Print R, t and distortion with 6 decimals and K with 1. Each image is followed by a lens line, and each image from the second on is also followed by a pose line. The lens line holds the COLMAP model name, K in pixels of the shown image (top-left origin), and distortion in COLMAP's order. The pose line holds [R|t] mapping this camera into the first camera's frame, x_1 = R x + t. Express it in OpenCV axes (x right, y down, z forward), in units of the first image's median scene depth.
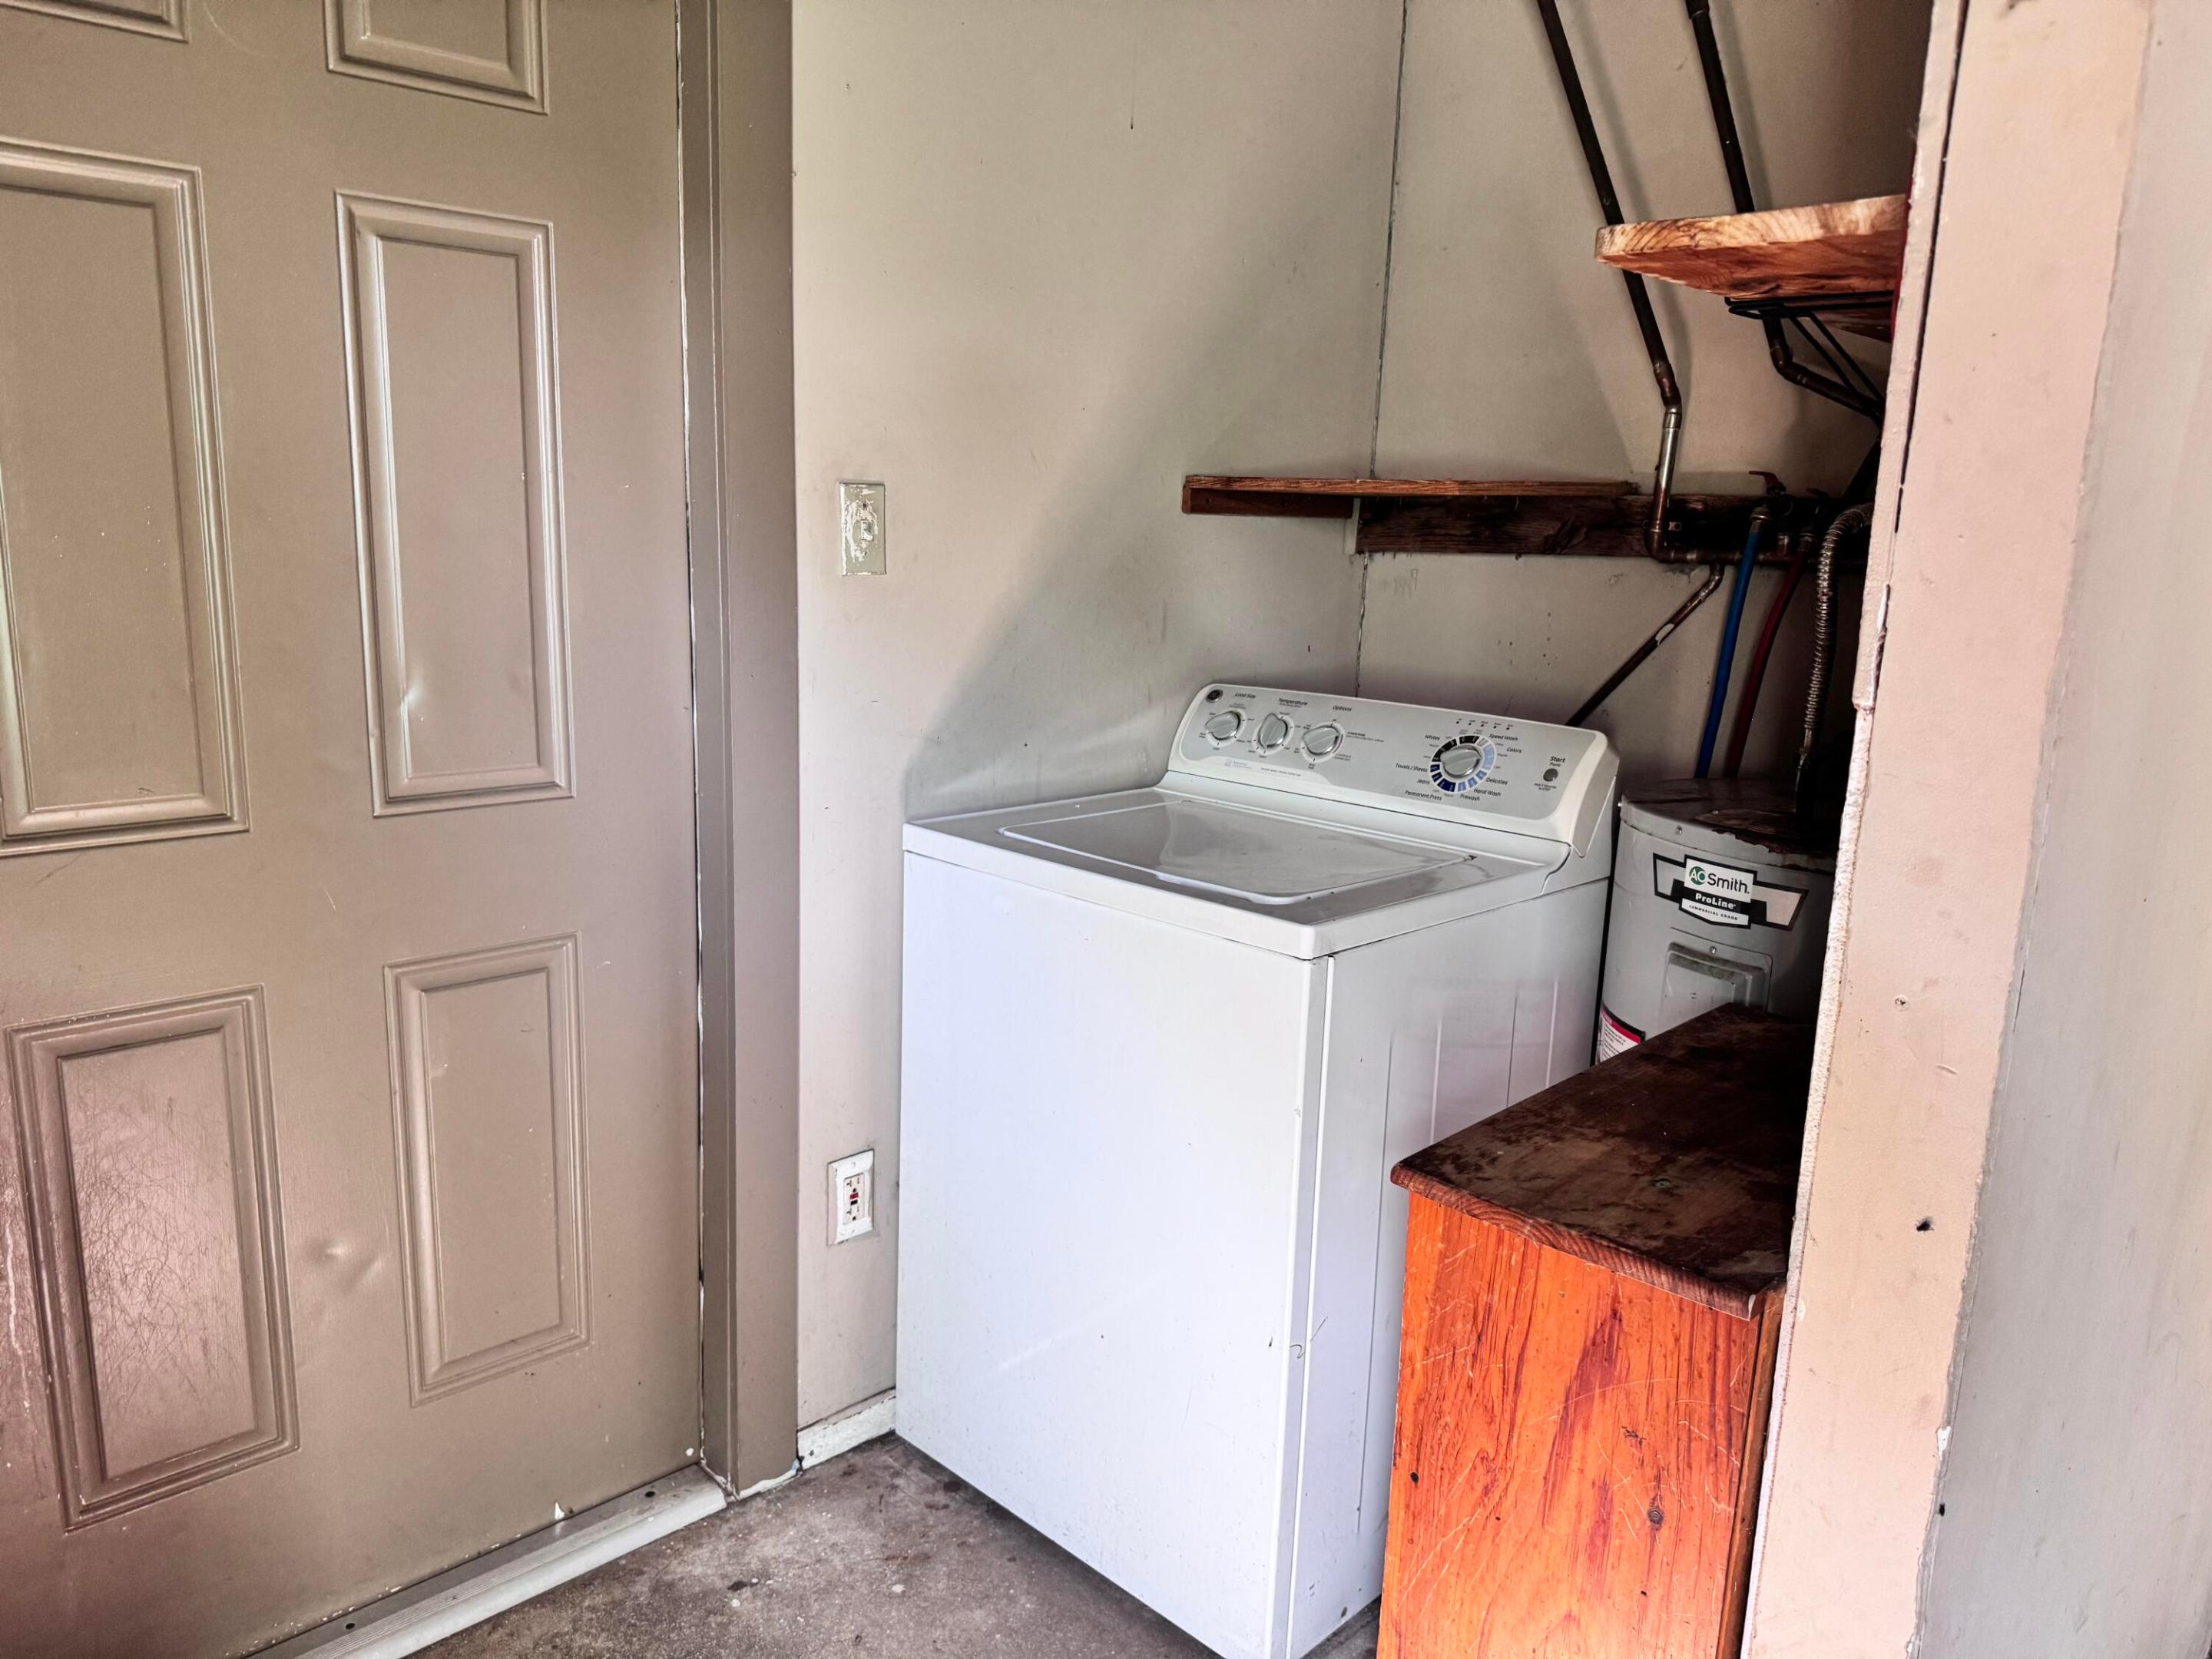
lens RADIAL K [[1571.6, 0, 1100.3], [0, 1571.6, 851.7], [0, 0, 1]] dist [0.099619, -0.119769]
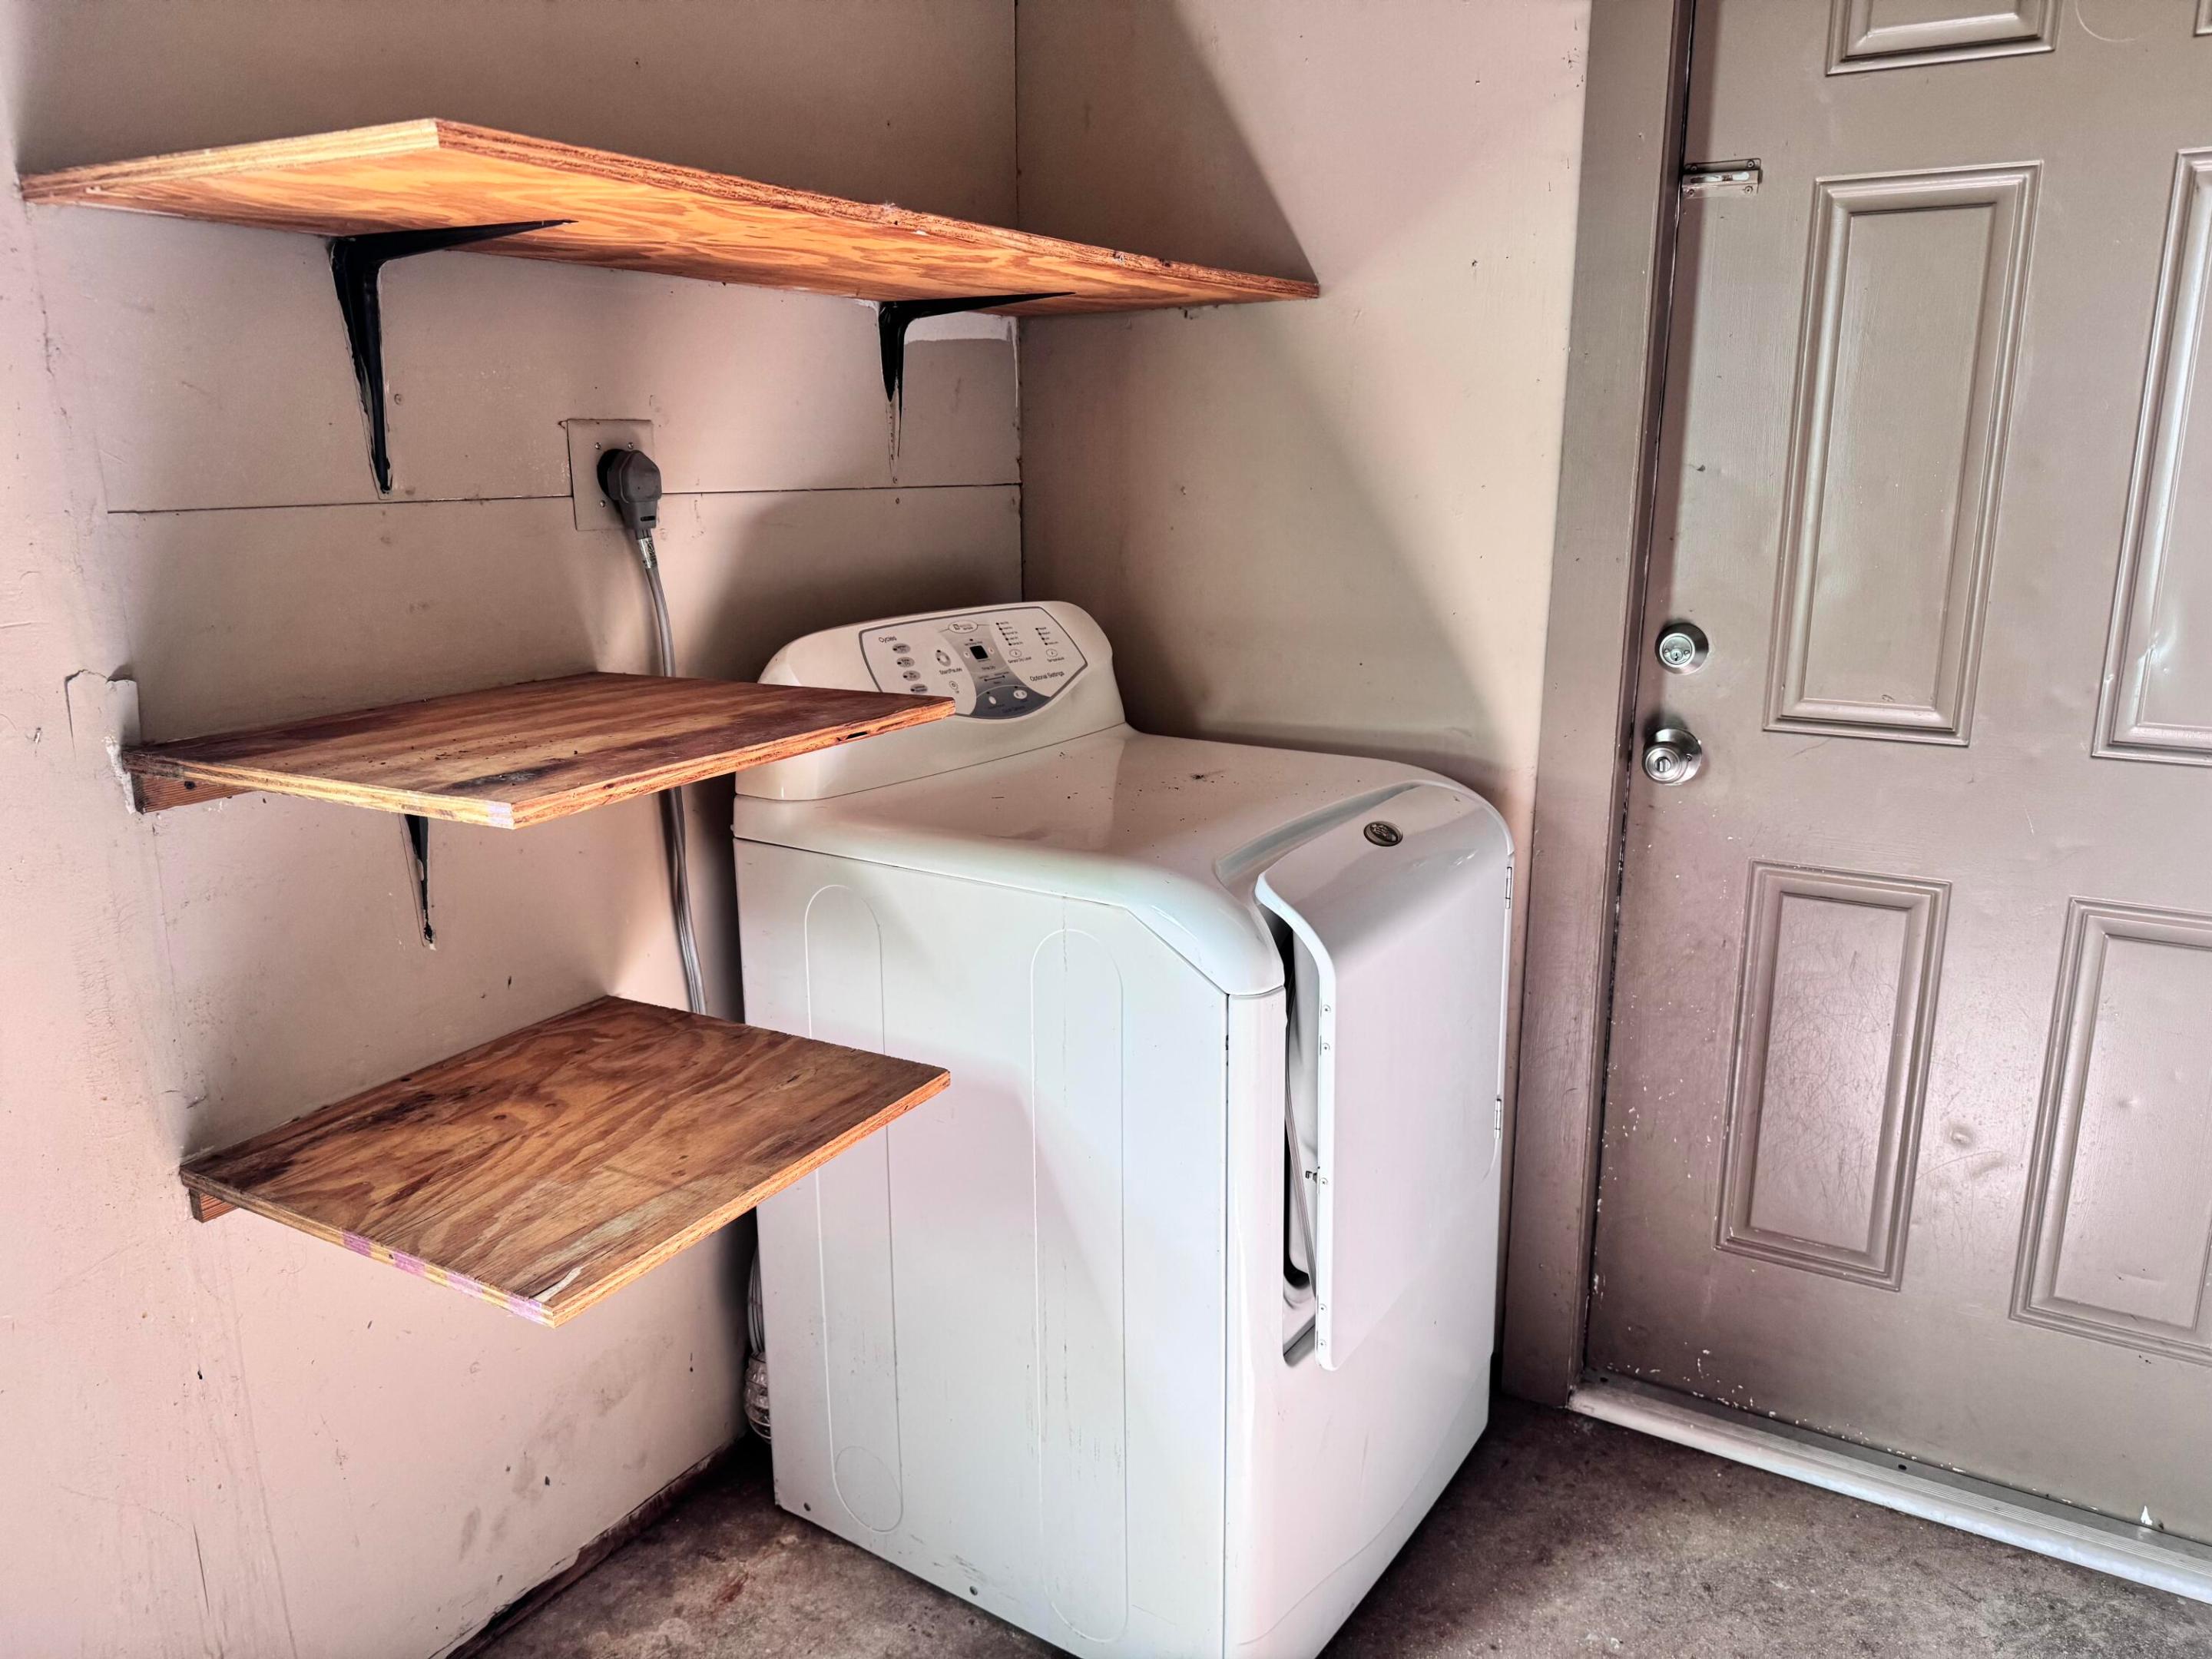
lens RADIAL K [[1593.5, 0, 1106.0], [0, 1593.5, 829.5], [0, 0, 1]] dist [0.022718, -0.002228]
pose [[0.267972, 0.198794, -0.942694, 0.372010], [-0.194946, 0.969428, 0.149016, -0.005950], [0.943497, 0.143842, 0.298534, 0.085279]]
